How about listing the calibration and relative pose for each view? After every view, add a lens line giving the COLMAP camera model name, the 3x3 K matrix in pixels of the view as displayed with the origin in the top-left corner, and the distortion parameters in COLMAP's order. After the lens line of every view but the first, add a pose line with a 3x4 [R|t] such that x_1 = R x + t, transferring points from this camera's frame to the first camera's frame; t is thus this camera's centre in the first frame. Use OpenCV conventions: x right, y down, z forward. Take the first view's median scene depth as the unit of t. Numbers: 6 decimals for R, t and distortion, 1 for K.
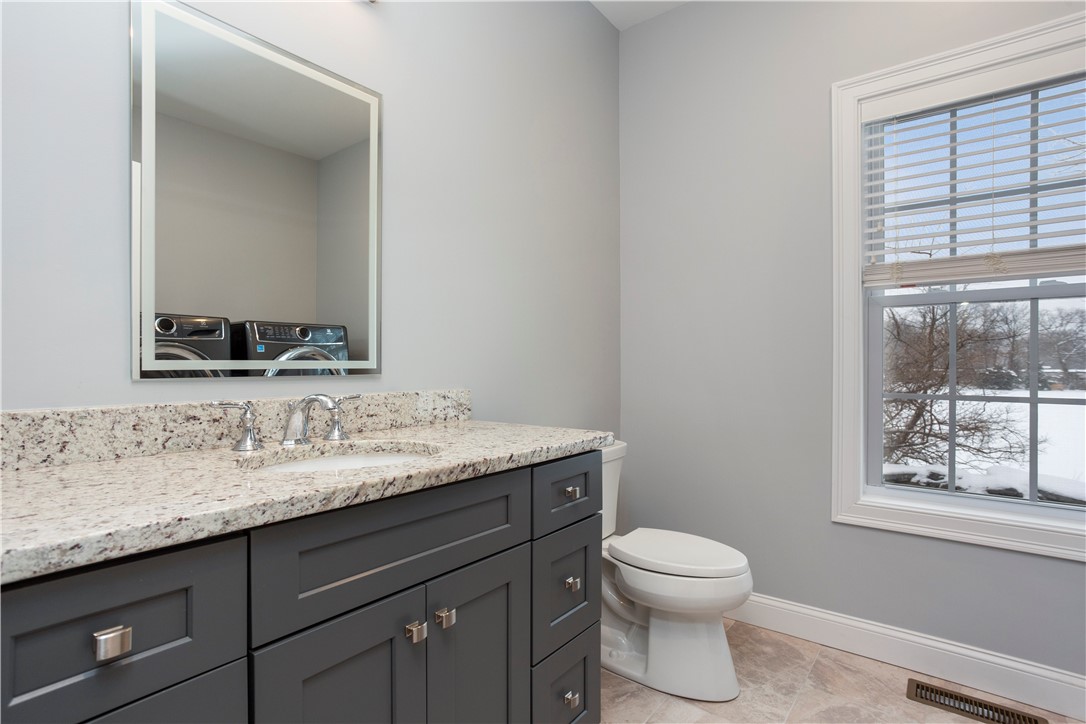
lens RADIAL K [[534.9, 0, 543.0], [0, 534.9, 362.0], [0, 0, 1]] dist [-0.051773, 0.031476]
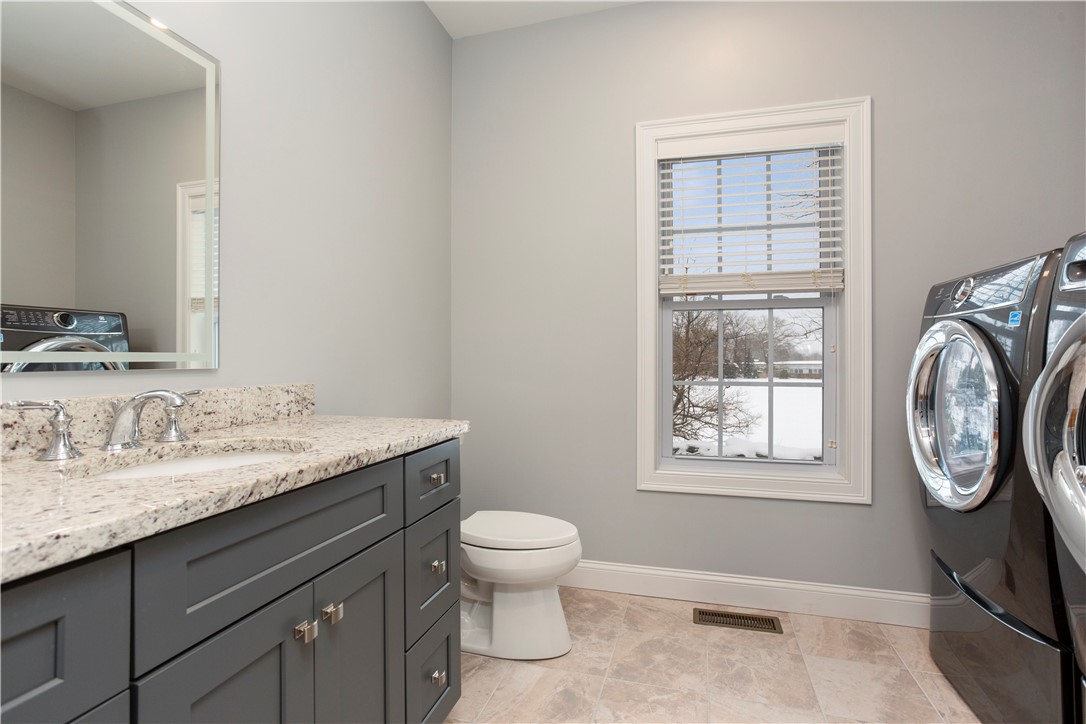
lens RADIAL K [[523.5, 0, 540.6], [0, 523.5, 351.9], [0, 0, 1]] dist [-0.046326, 0.027539]
pose [[0.930706, 0.003907, 0.365747, -0.114912], [-0.000780, 0.999962, -0.008697, 0.003115], [-0.365767, 0.007809, 0.930674, -0.025761]]
